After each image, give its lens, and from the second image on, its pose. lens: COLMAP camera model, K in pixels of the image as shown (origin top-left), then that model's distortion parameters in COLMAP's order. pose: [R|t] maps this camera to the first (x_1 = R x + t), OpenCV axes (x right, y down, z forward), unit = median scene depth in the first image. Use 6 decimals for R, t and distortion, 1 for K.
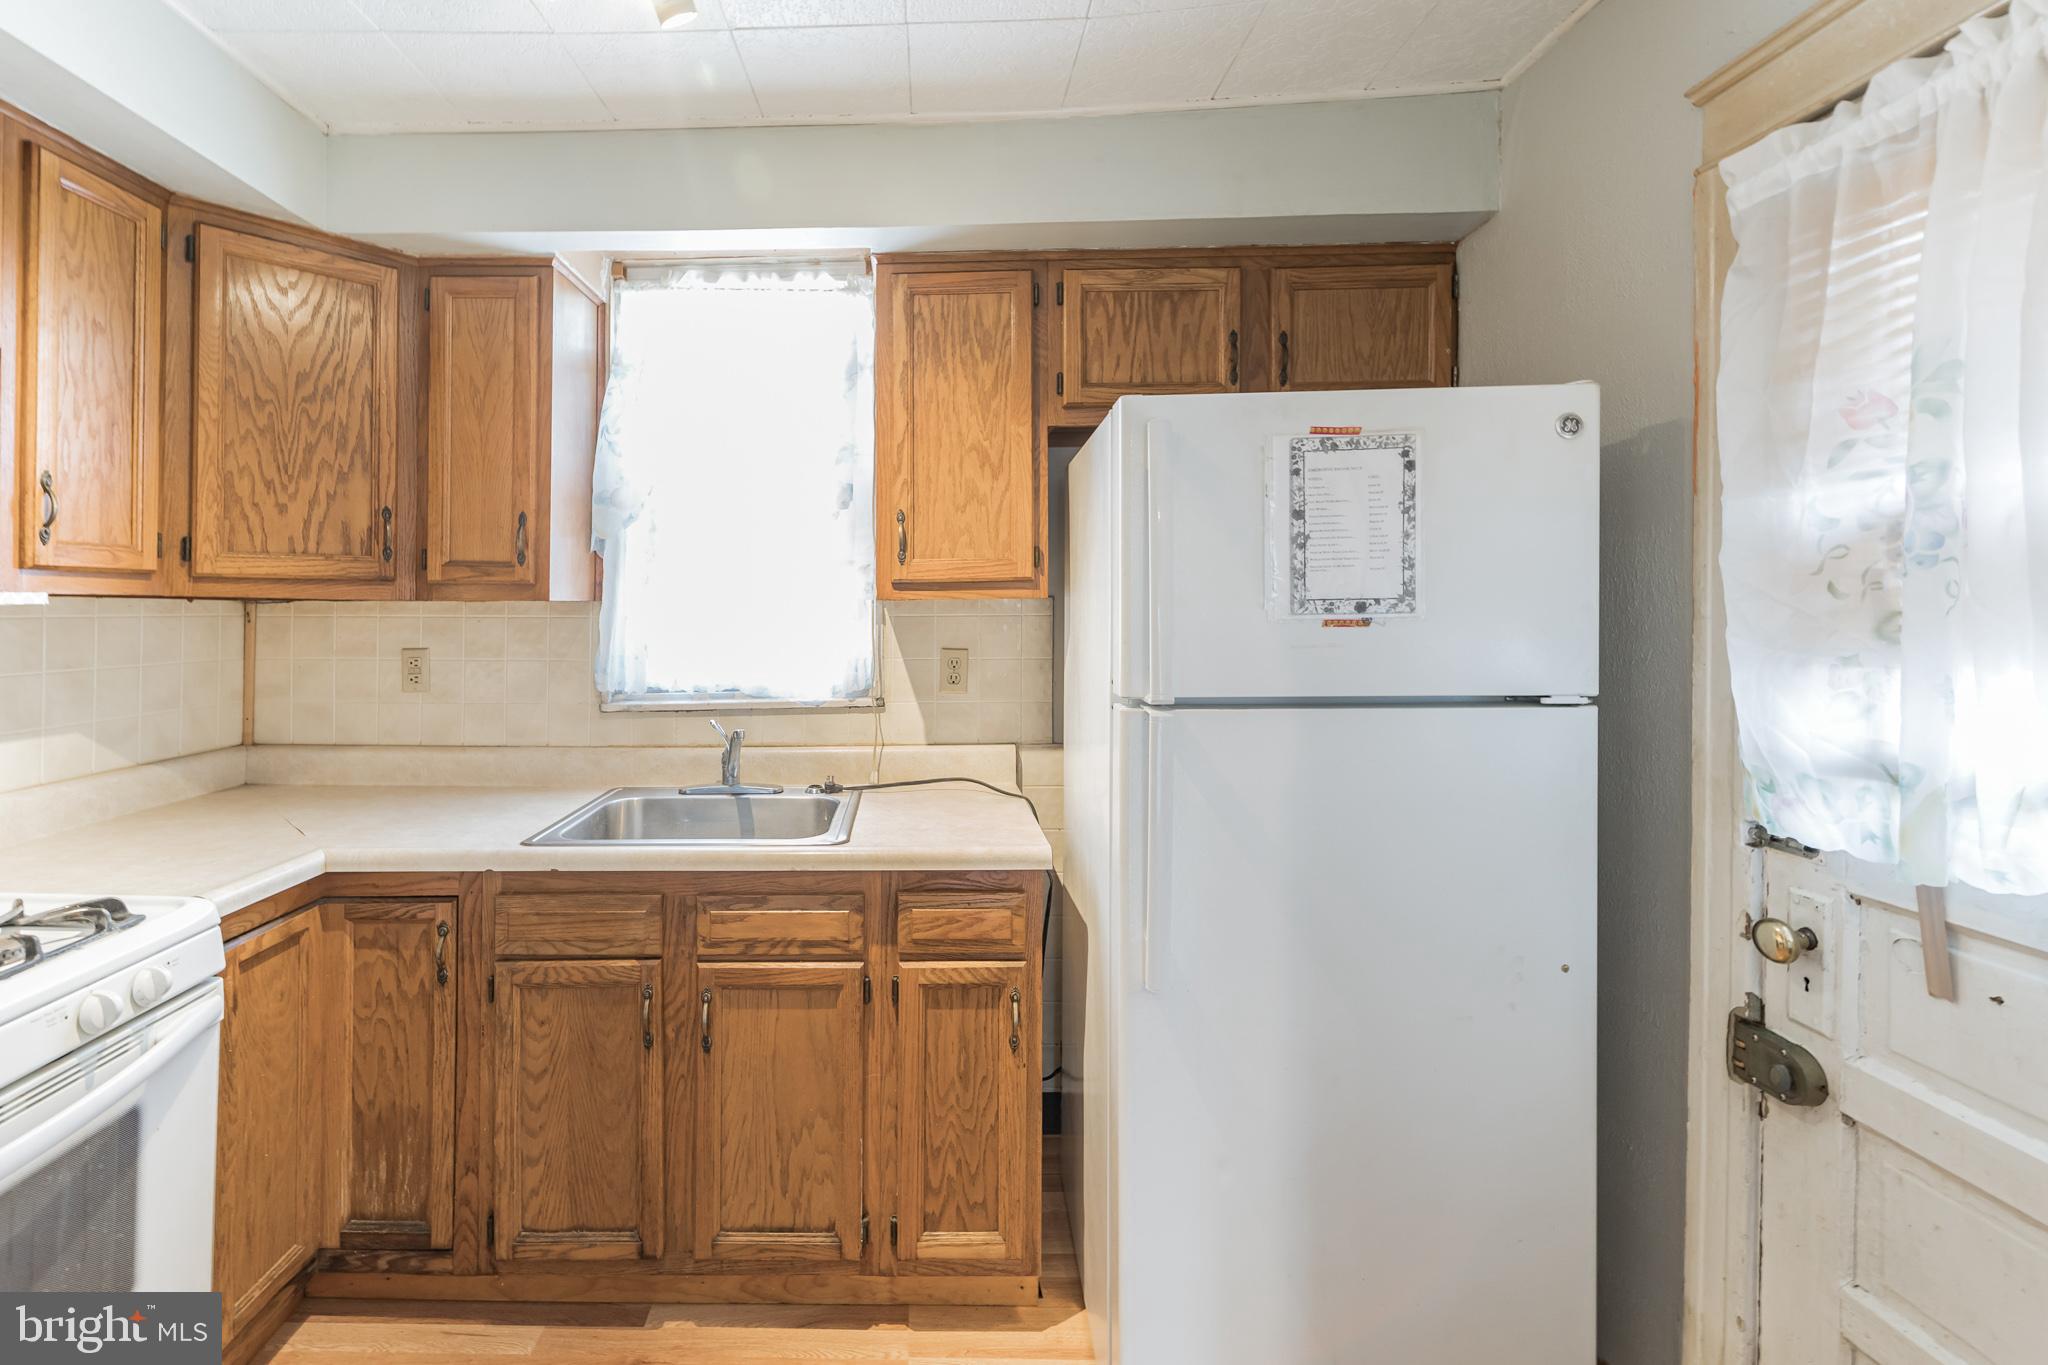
lens RADIAL K [[912.0, 0, 916.6], [0, 912.0, 599.9], [0, 0, 1]] dist [0.002616, -0.000710]
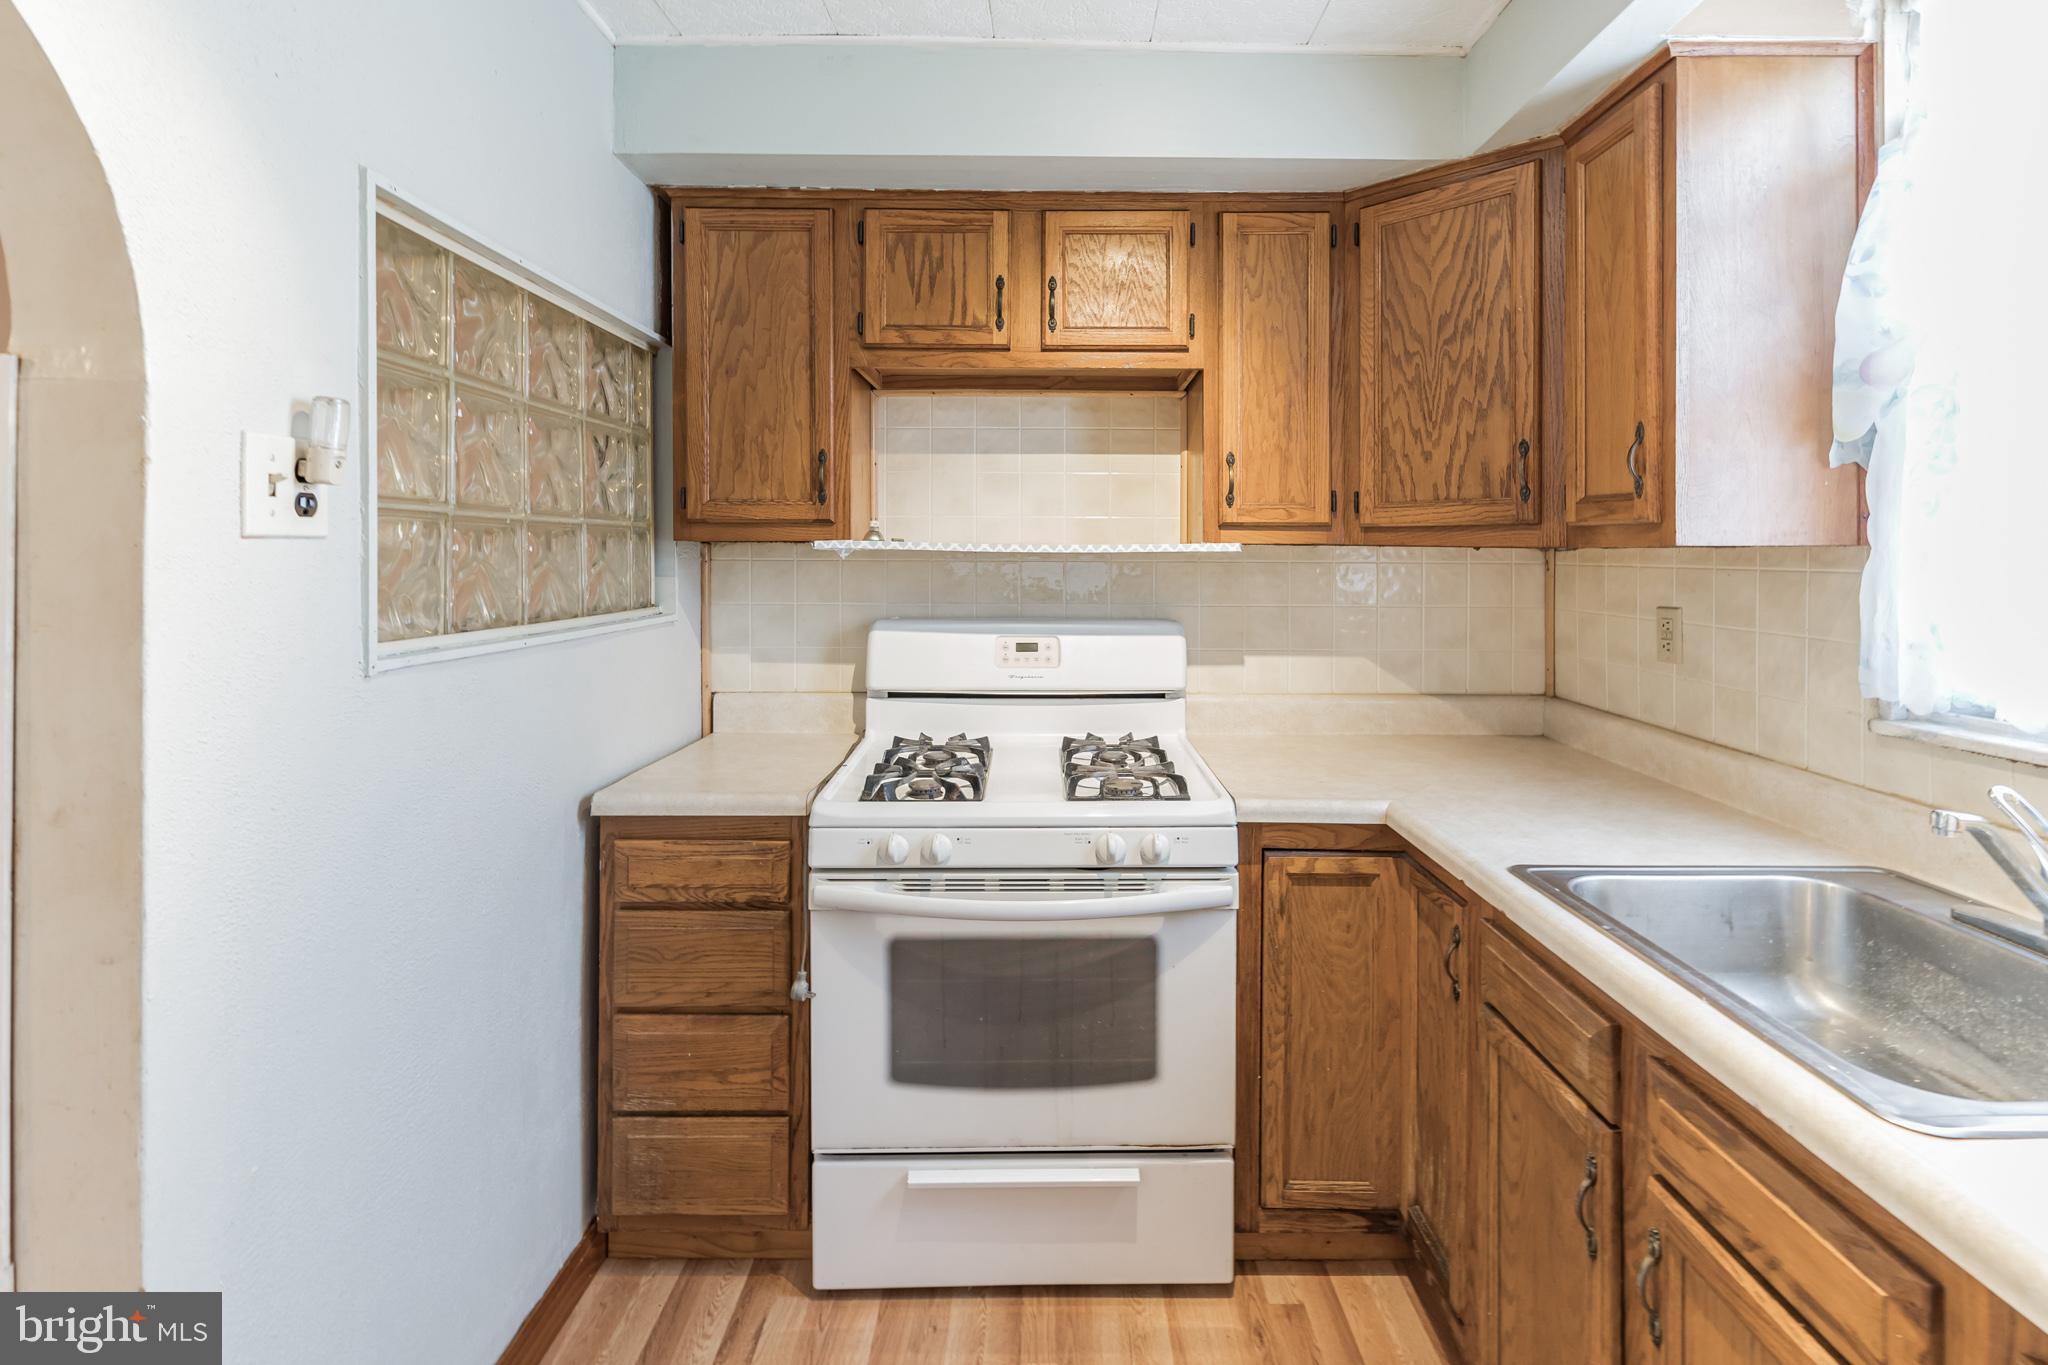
lens RADIAL K [[912.0, 0, 1028.4], [0, 912.0, 547.1], [0, 0, 1]] dist [0.002616, -0.000710]
pose [[0.012728, -0.006964, -0.999895, 0.295109], [0.003171, 0.999971, -0.006924, 0.005154], [0.999914, -0.003082, 0.012750, 0.538793]]
